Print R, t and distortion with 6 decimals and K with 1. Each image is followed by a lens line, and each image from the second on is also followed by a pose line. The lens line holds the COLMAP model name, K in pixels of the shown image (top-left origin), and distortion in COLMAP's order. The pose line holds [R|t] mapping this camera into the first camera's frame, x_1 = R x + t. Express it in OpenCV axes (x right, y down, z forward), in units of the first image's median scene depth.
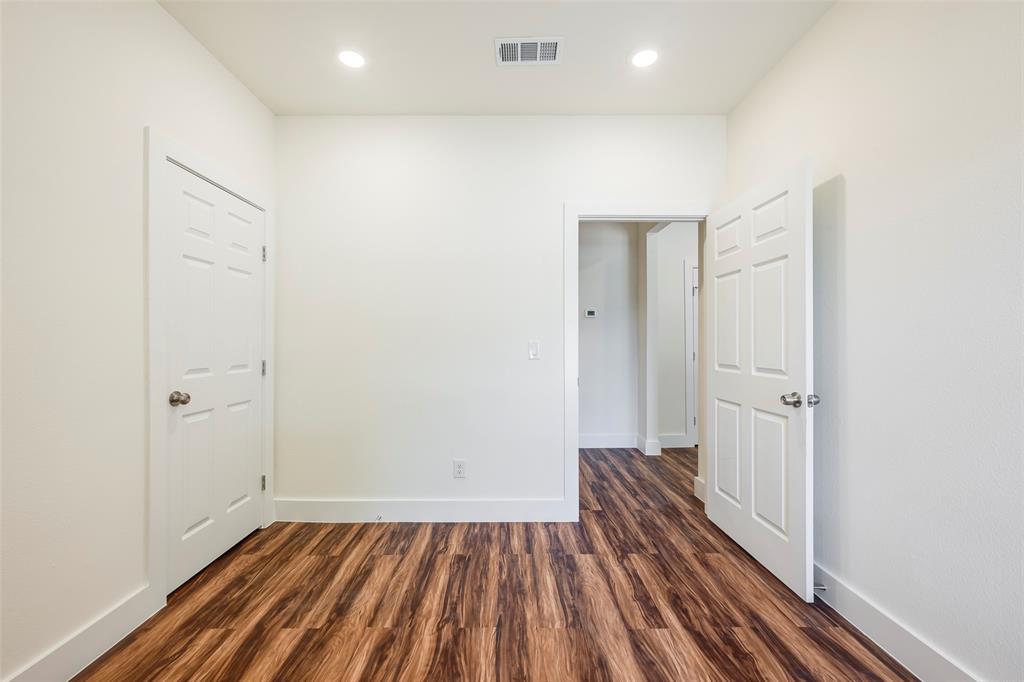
lens RADIAL K [[404.5, 0, 511.4], [0, 404.5, 340.2], [0, 0, 1]] dist [0.004669, 0.000256]
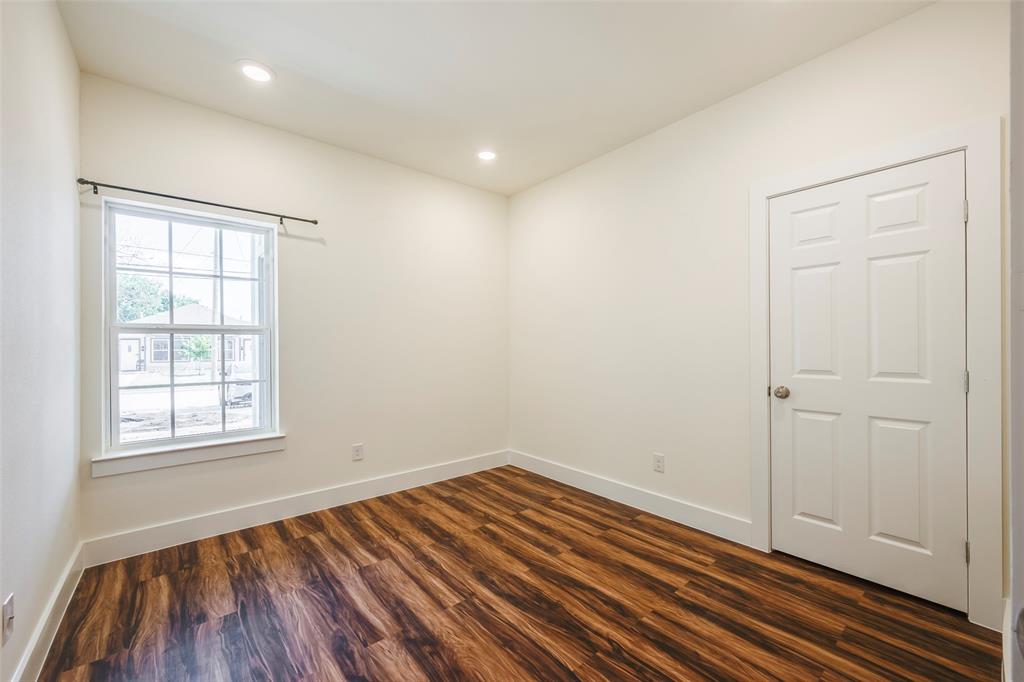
lens RADIAL K [[404.5, 0, 511.9], [0, 404.5, 346.8], [0, 0, 1]] dist [0.004669, 0.000256]
pose [[-0.761515, 0.007770, -0.648100, 0.616169], [0.007526, 0.999967, 0.003146, 0.000178], [0.648103, -0.002482, -0.761549, 1.558591]]
